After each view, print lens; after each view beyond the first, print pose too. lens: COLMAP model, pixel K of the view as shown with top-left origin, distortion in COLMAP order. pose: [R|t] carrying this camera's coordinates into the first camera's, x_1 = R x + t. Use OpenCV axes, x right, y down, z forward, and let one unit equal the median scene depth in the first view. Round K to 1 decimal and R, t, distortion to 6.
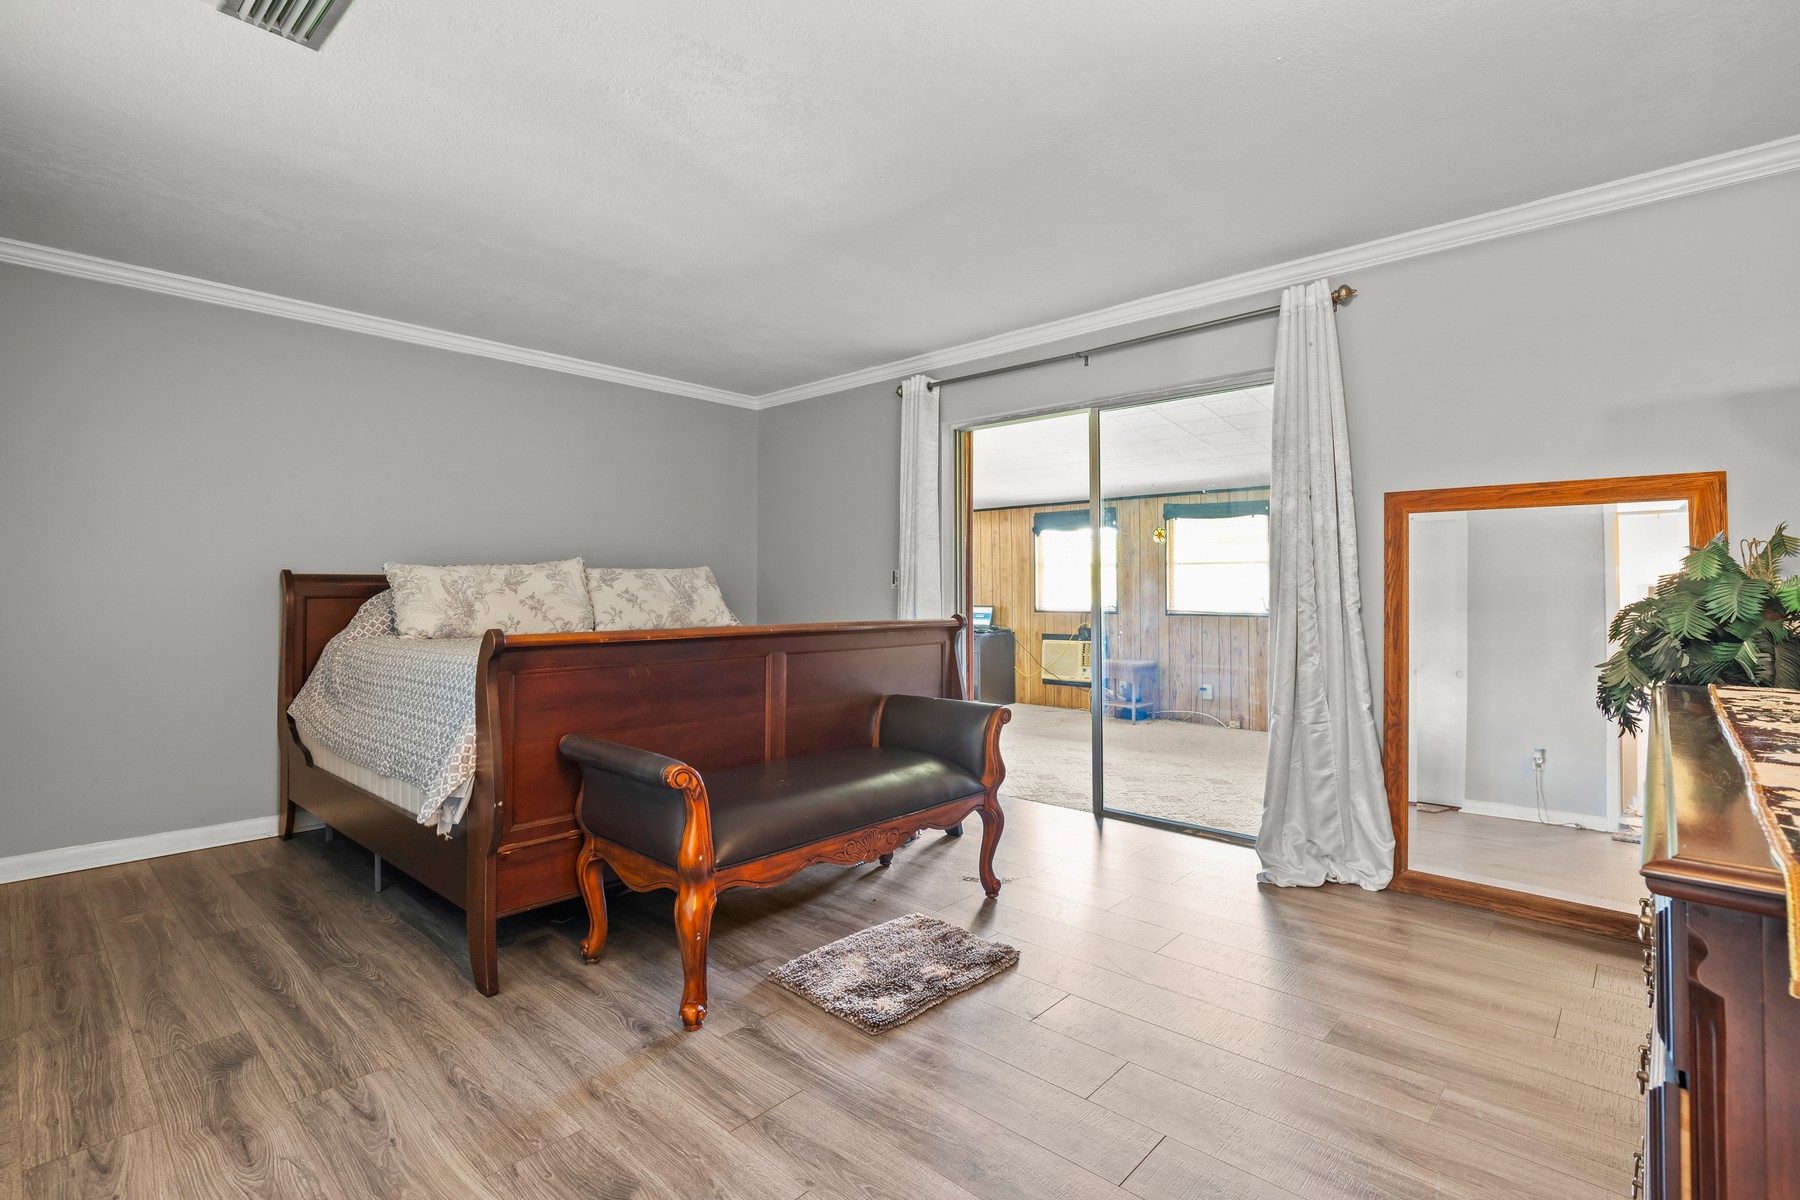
lens RADIAL K [[822.6, 0, 902.4], [0, 822.6, 586.2], [0, 0, 1]] dist [-0.002364, -0.000884]
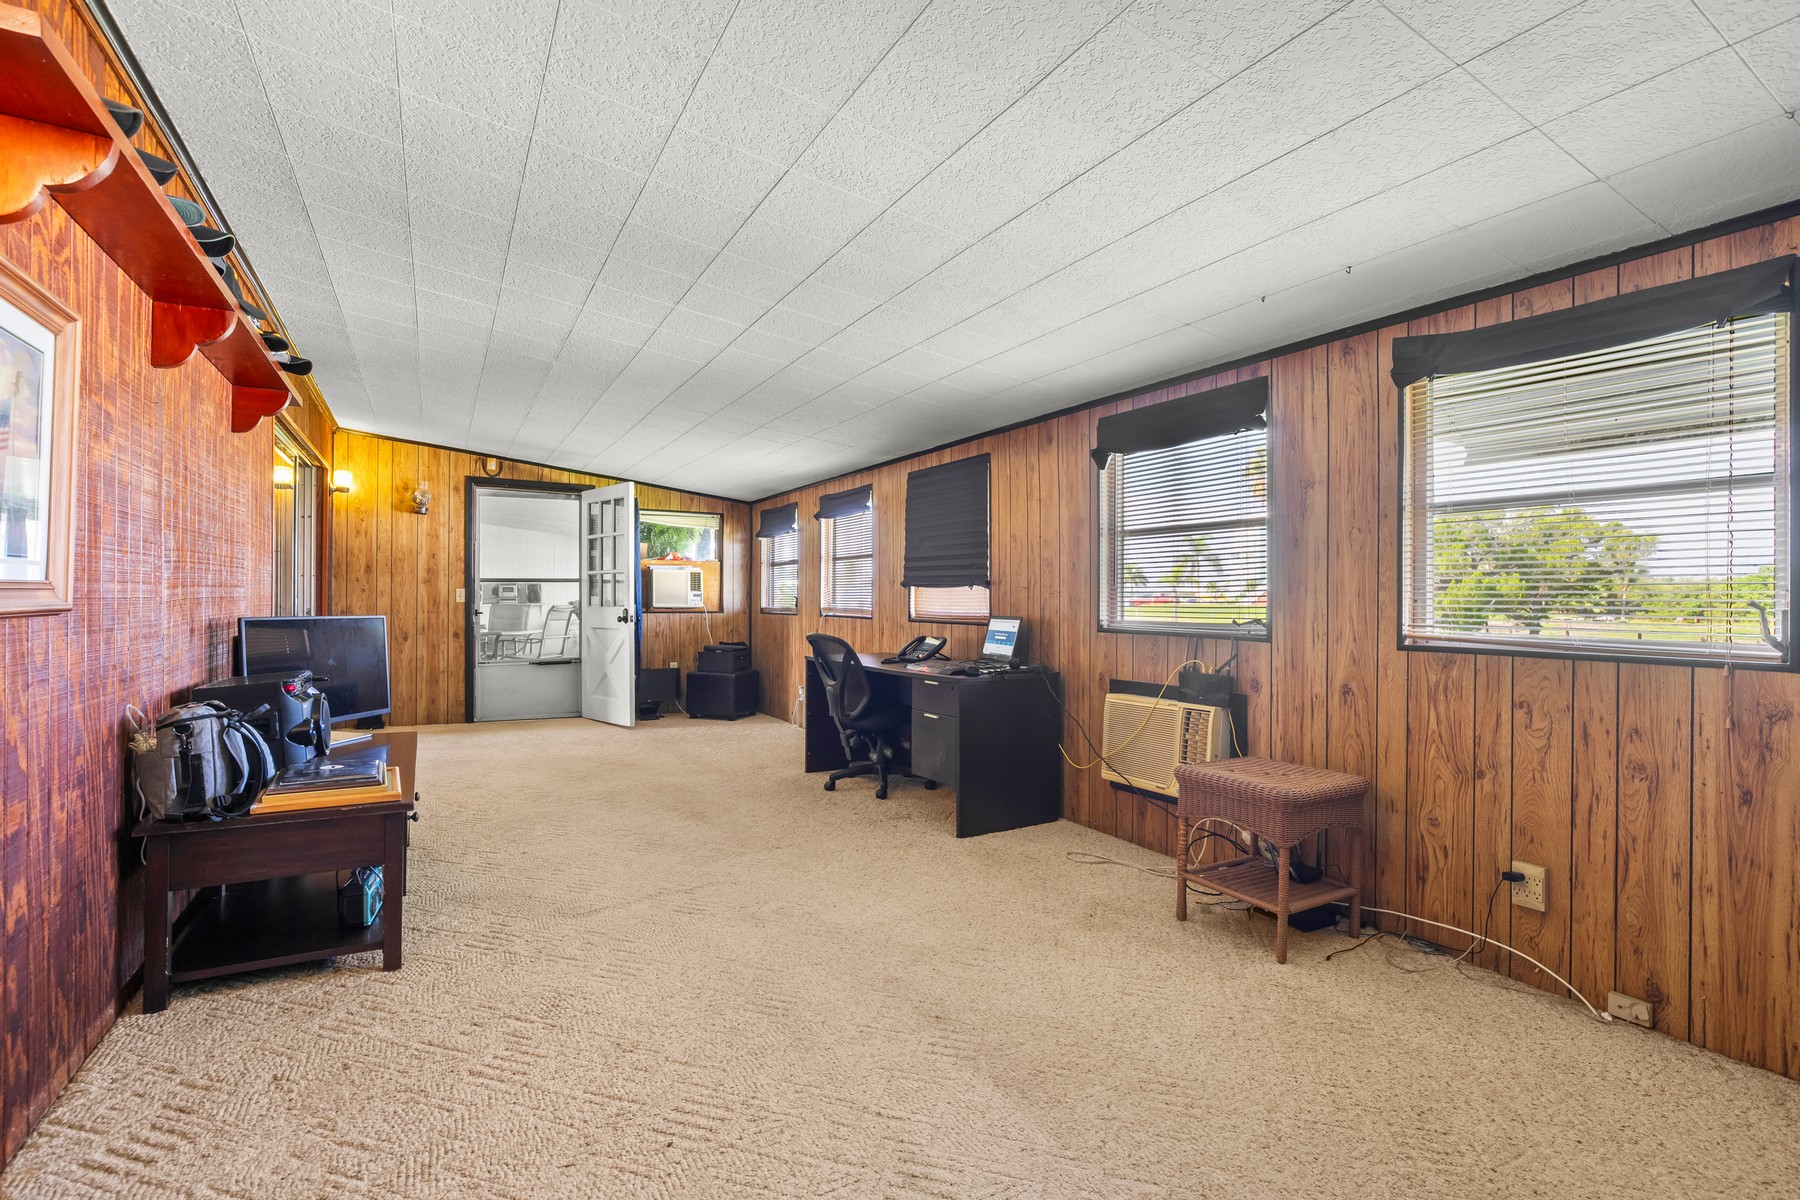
lens RADIAL K [[822.6, 0, 899.7], [0, 822.6, 603.8], [0, 0, 1]] dist [-0.002364, -0.000884]
pose [[0.950753, 0.007047, -0.309869, 0.203533], [-0.003123, 0.999909, 0.013158, 0.010047], [0.309933, -0.011542, 0.950688, 0.534999]]
